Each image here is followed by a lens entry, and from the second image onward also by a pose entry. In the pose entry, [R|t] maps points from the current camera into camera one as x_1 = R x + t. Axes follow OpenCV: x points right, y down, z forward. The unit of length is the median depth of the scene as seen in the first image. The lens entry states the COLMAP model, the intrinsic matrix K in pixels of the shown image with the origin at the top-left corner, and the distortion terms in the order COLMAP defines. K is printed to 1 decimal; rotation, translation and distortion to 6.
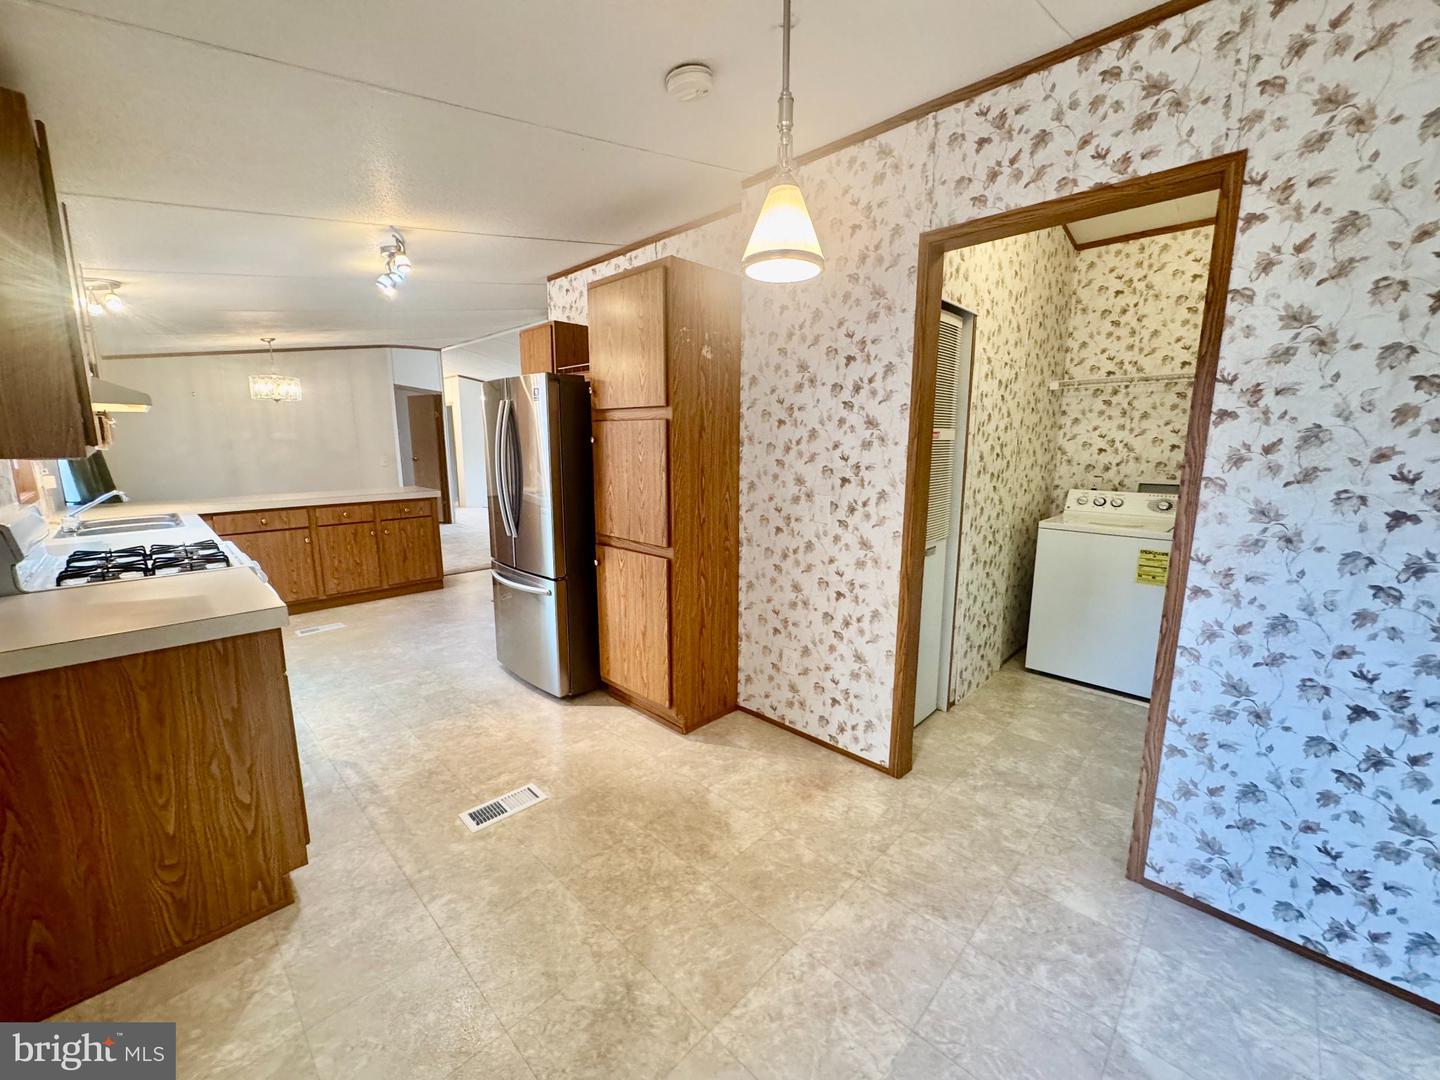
lens RADIAL K [[574.9, 0, 718.5], [0, 574.9, 538.2], [0, 0, 1]] dist [-0.002629, -0.000207]
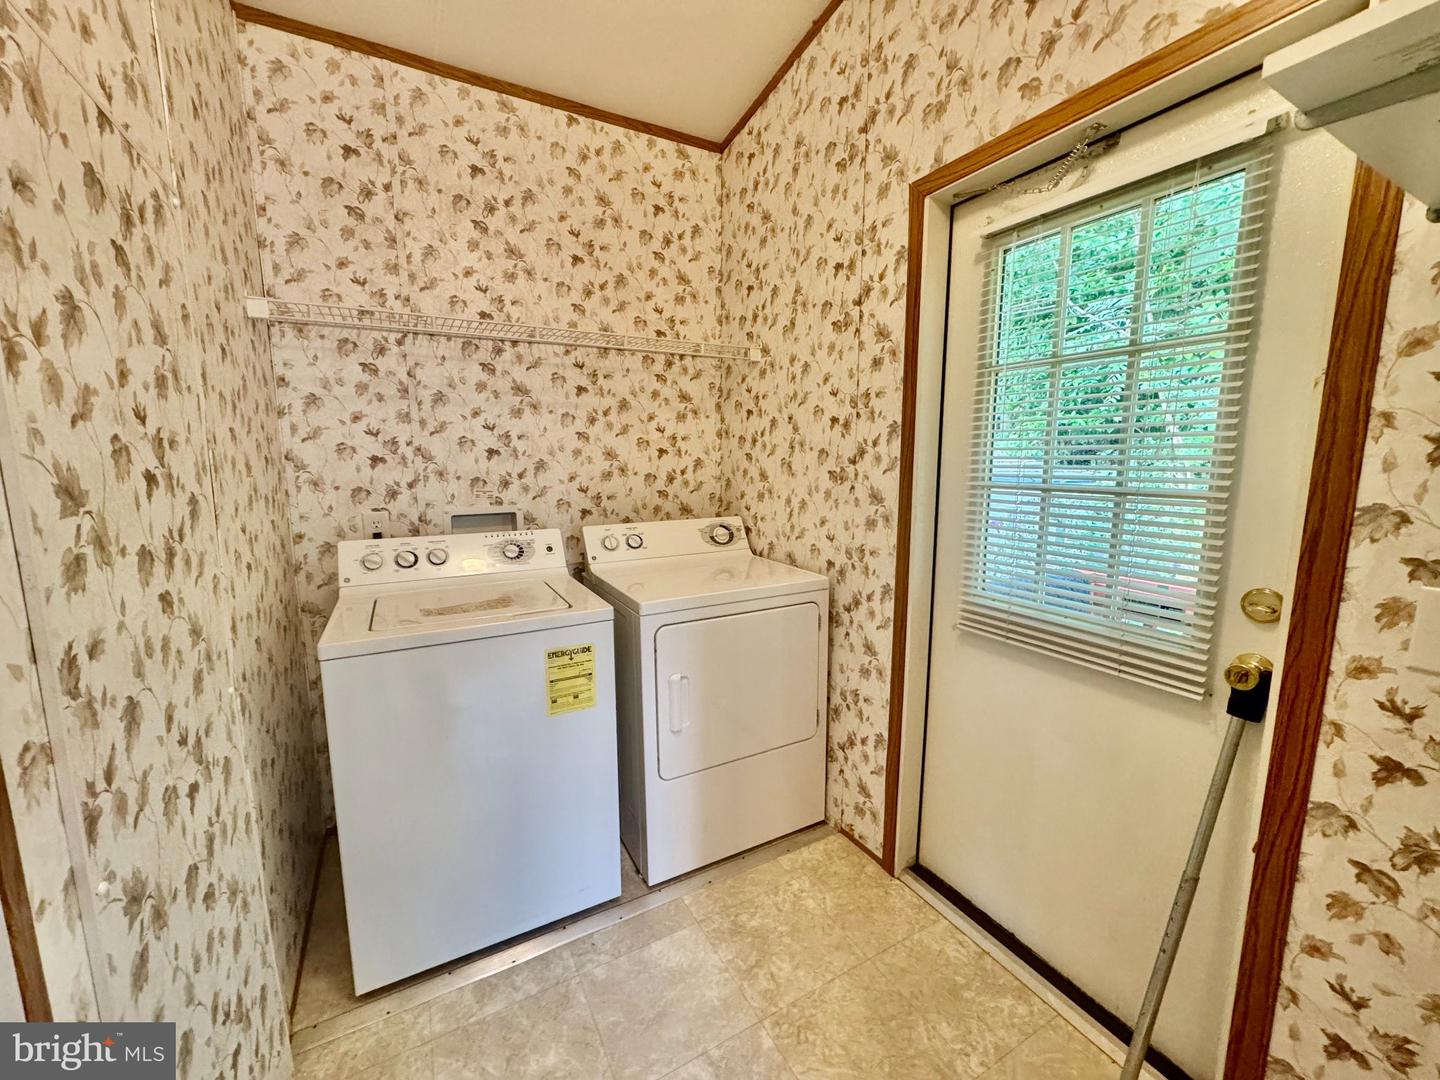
lens RADIAL K [[574.9, 0, 720.5], [0, 574.9, 538.7], [0, 0, 1]] dist [-0.002629, -0.000207]
pose [[0.290732, -0.139911, 0.946520, 0.259776], [0.160950, 0.982306, 0.095763, -0.084676], [-0.943170, 0.124501, 0.308106, 0.567828]]
